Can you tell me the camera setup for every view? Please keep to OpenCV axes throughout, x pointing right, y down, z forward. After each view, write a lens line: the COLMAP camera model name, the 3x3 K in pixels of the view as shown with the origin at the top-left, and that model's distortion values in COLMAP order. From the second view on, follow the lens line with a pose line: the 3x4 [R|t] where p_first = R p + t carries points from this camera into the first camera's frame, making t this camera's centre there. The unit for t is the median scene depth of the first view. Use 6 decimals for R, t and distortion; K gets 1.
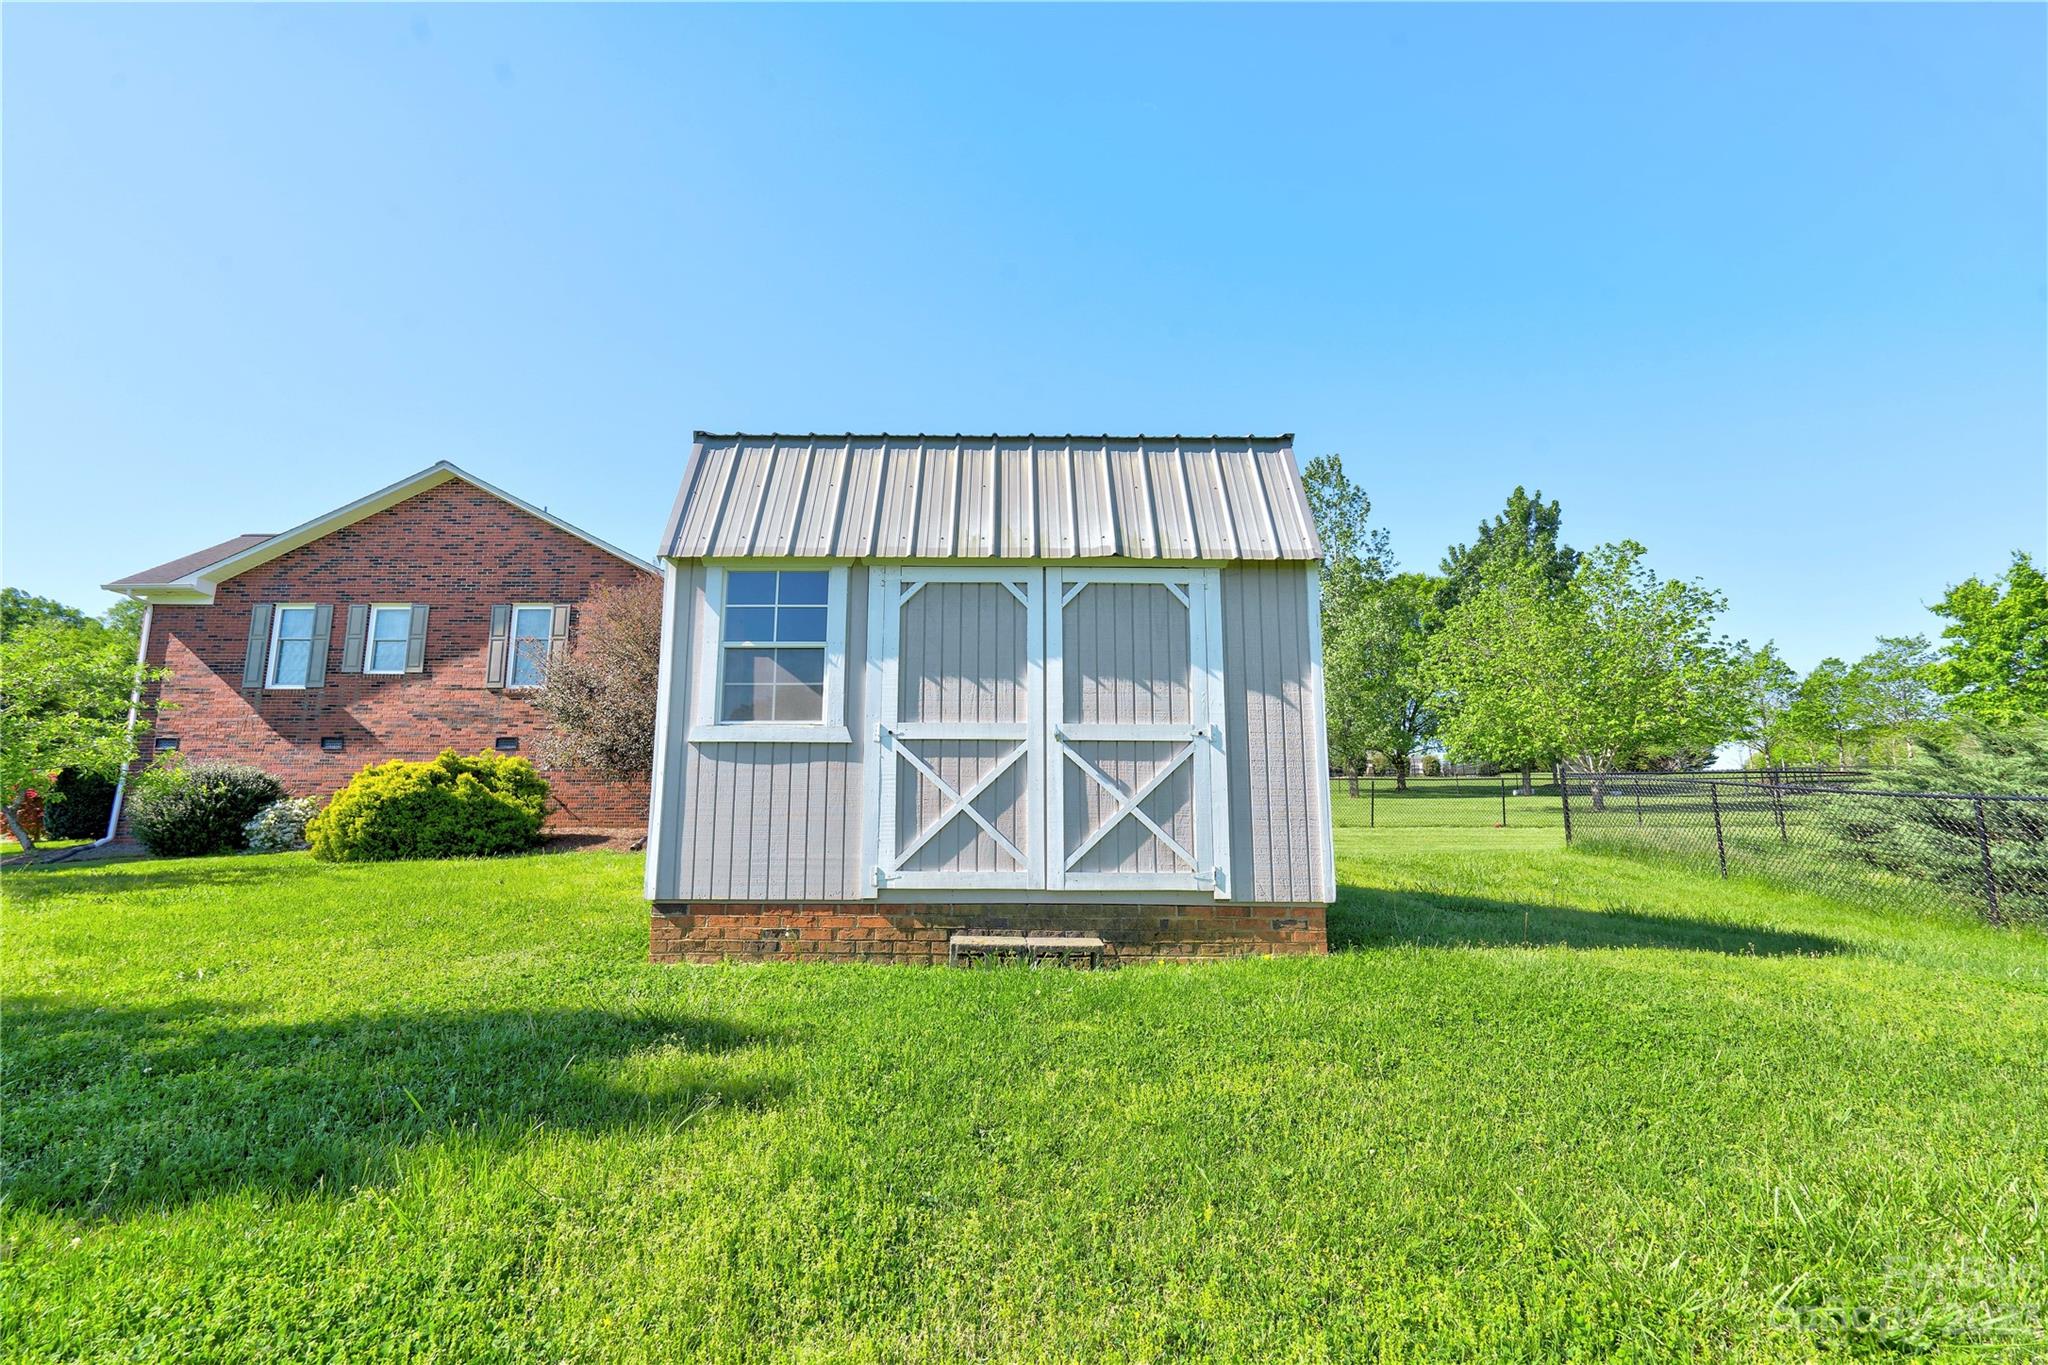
lens RADIAL K [[947.0, 0, 1013.4], [0, 947.0, 680.9], [0, 0, 1]] dist [-0.009312, 0.015542]
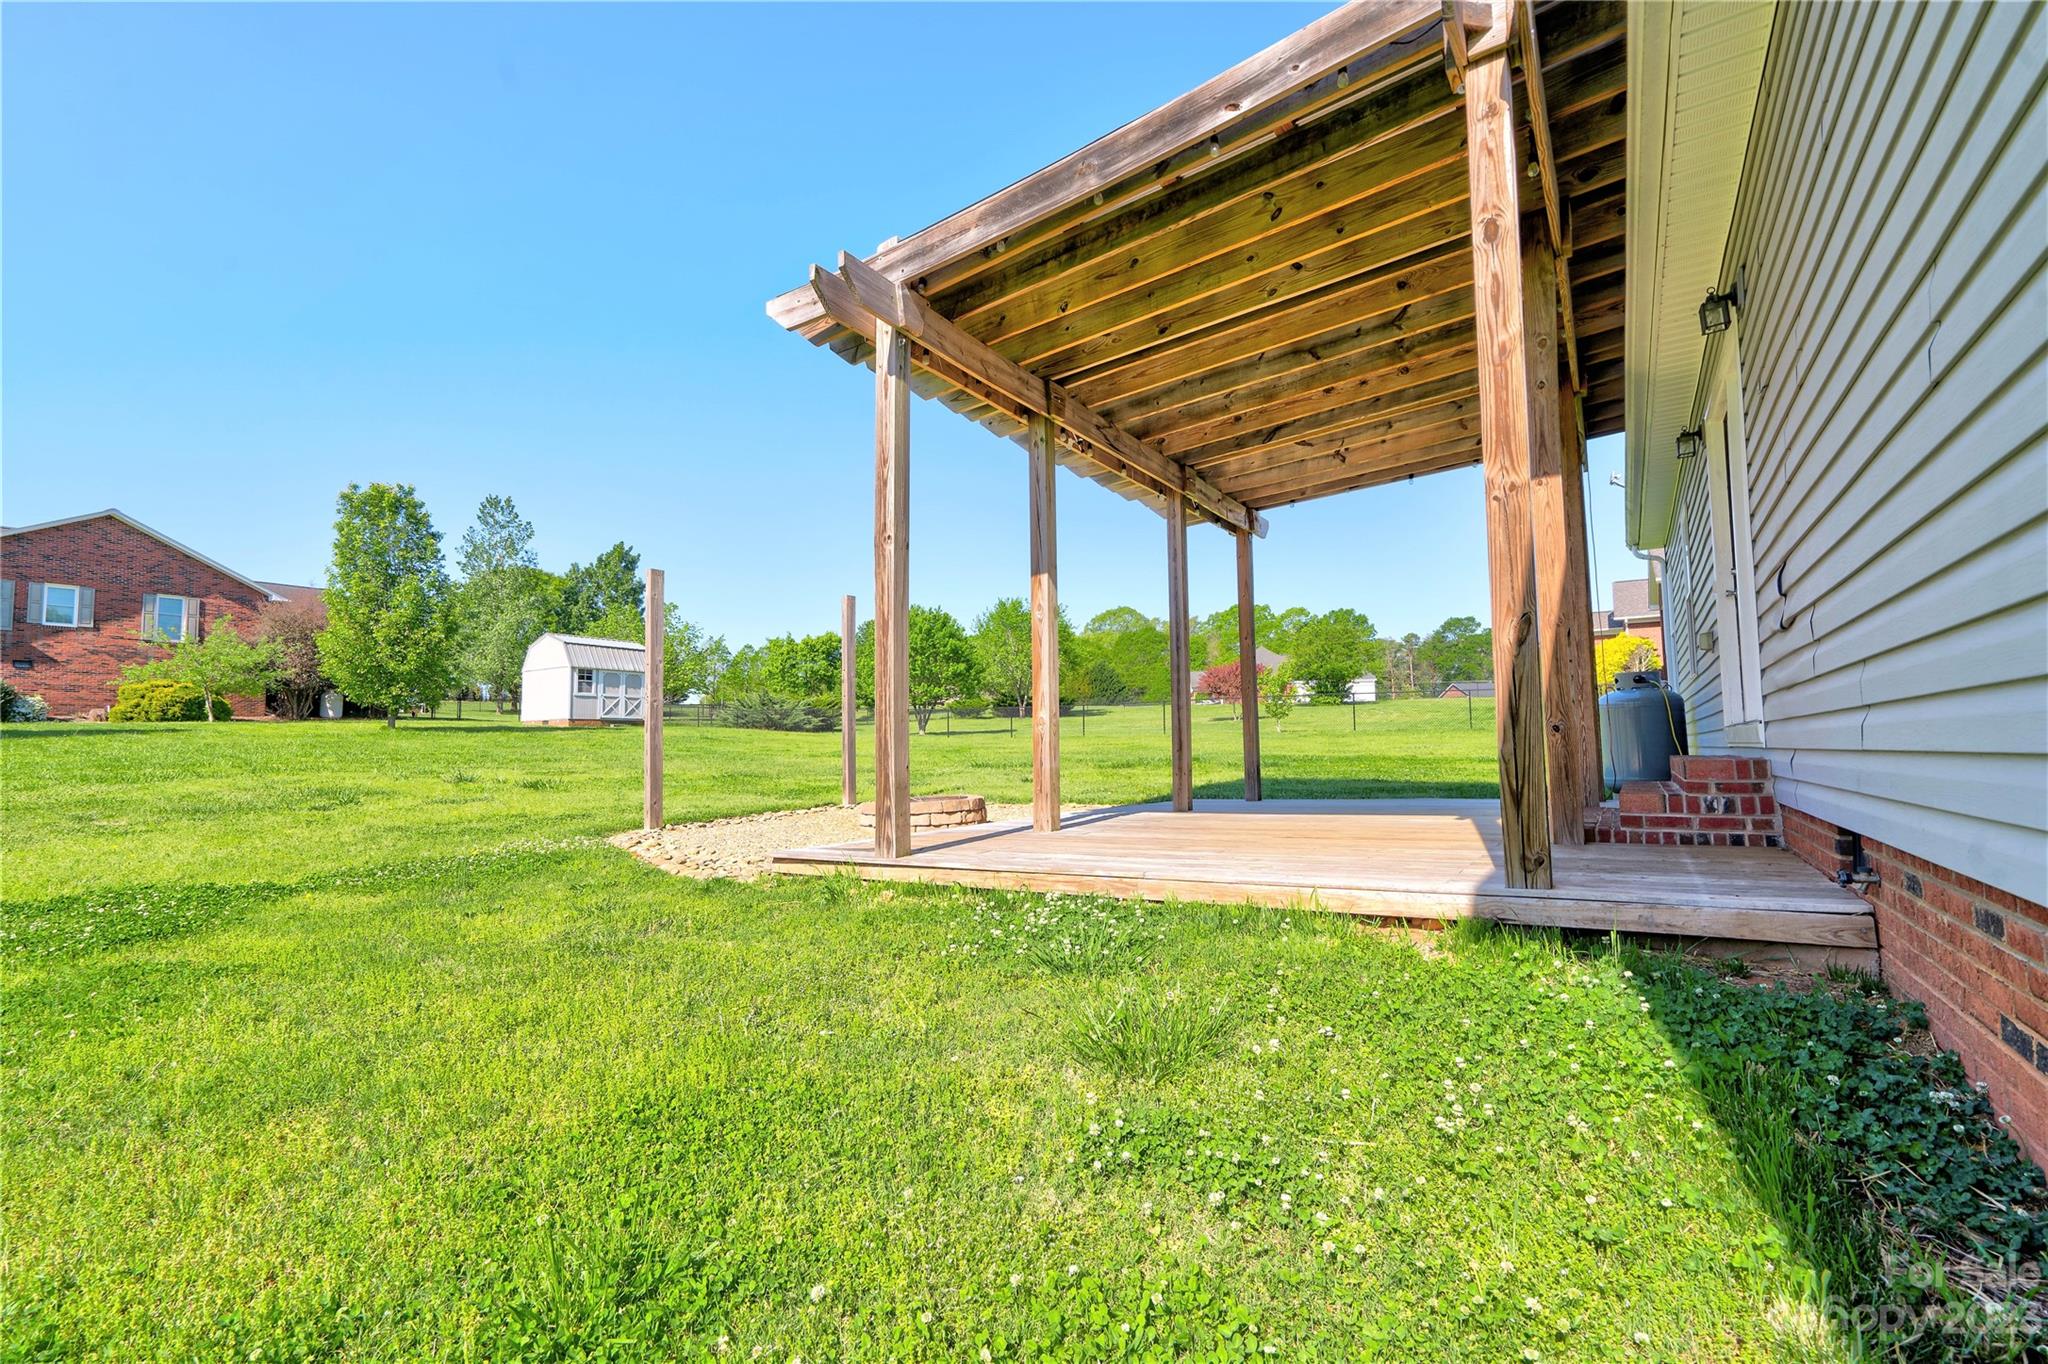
lens RADIAL K [[957.3, 0, 1027.0], [0, 957.3, 683.0], [0, 0, 1]] dist [-0.001521, 0.007378]
pose [[0.553842, 0.046857, 0.831302, -1.149038], [-0.116233, 0.992990, 0.021468, -0.147474], [-0.824469, -0.108514, 0.555406, -1.468062]]
